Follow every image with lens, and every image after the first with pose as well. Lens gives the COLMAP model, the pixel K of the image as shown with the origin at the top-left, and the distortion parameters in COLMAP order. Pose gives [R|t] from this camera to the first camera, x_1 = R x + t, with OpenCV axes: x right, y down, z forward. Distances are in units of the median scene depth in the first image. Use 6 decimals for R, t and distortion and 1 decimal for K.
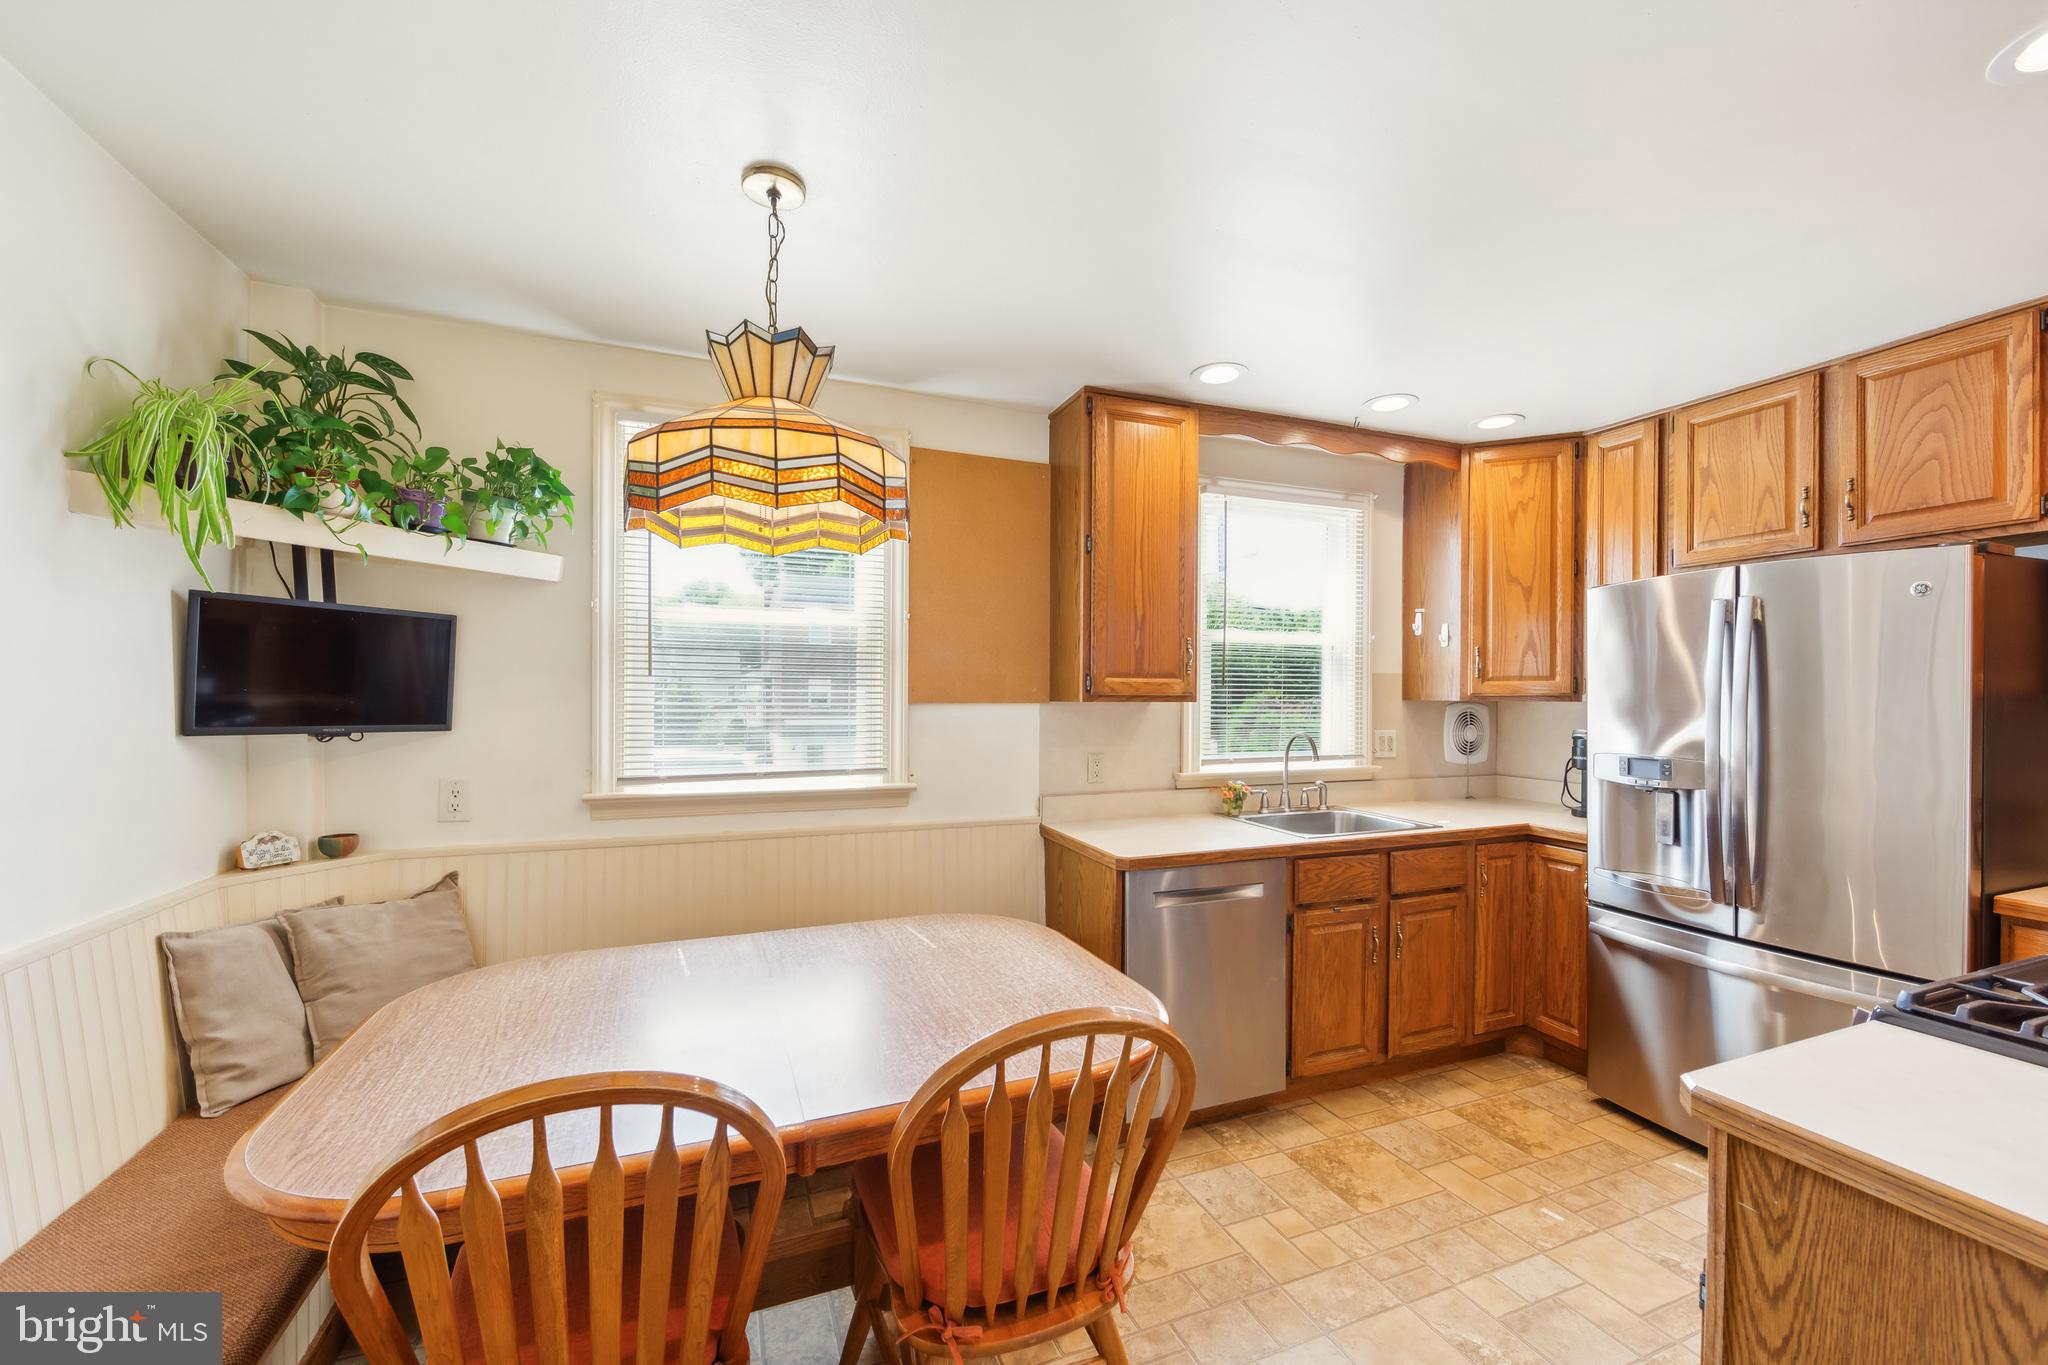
lens RADIAL K [[807.0, 0, 1026.3], [0, 807.0, 690.6], [0, 0, 1]] dist [-0.003402, -0.000714]
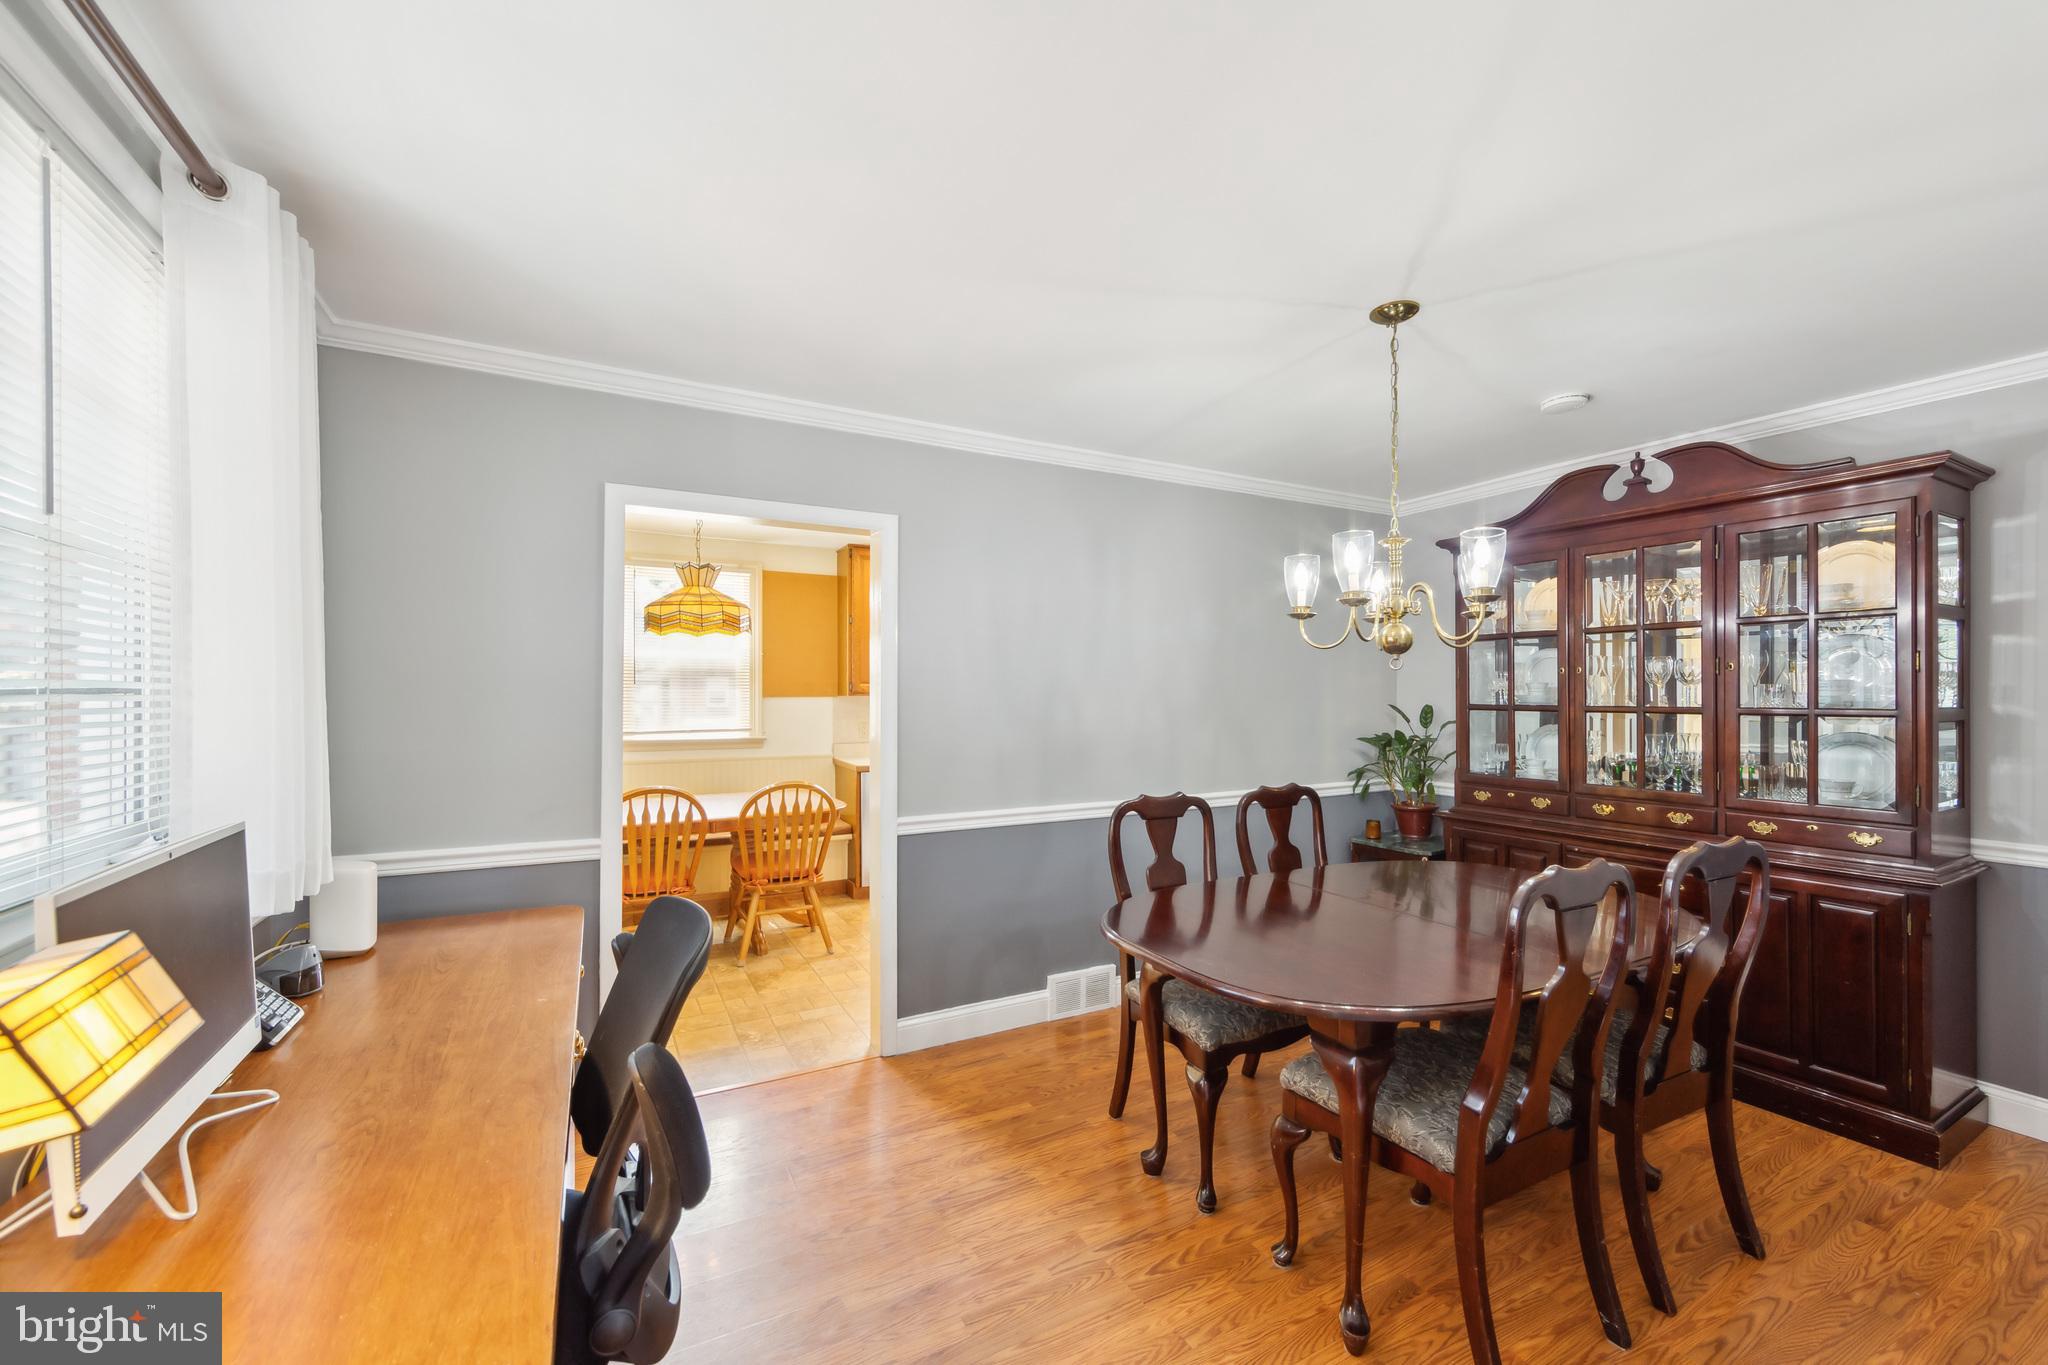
lens RADIAL K [[807.0, 0, 1024.7], [0, 807.0, 686.9], [0, 0, 1]] dist [-0.003402, -0.000714]
pose [[0.993726, -0.005392, 0.111713, 0.301407], [0.005326, 0.999985, 0.000892, -0.008471], [-0.111716, -0.000291, 0.993740, -1.162861]]
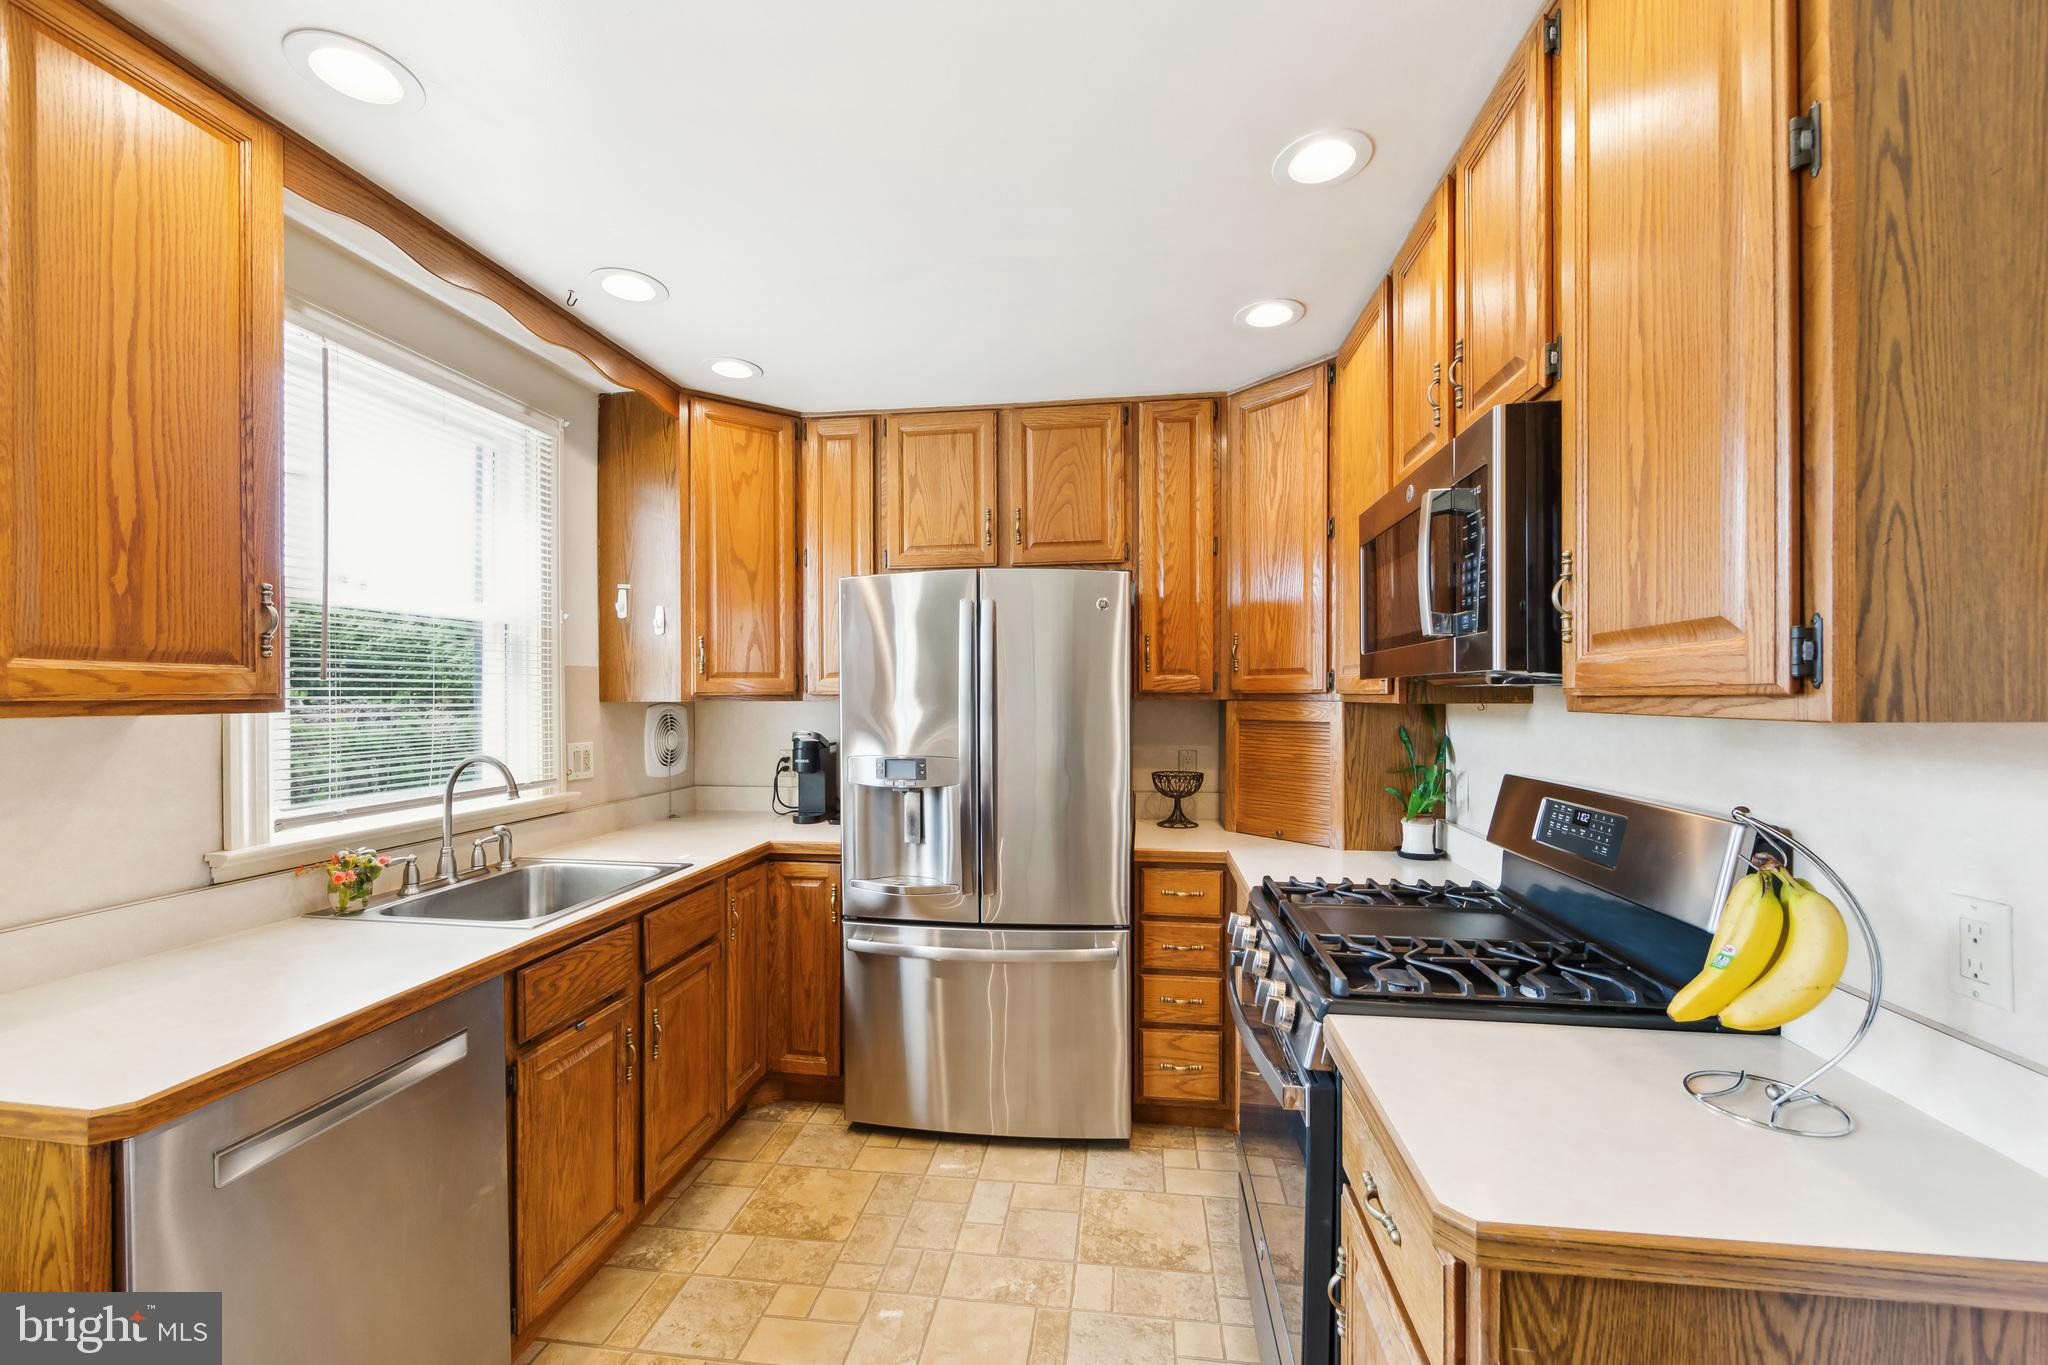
lens RADIAL K [[807.0, 0, 1026.5], [0, 807.0, 697.4], [0, 0, 1]] dist [-0.003402, -0.000714]
pose [[0.487141, -0.010270, 0.873263, -0.003615], [0.001667, 0.999940, 0.010830, 0.000187], [-0.873322, -0.003820, 0.487129, 0.353057]]
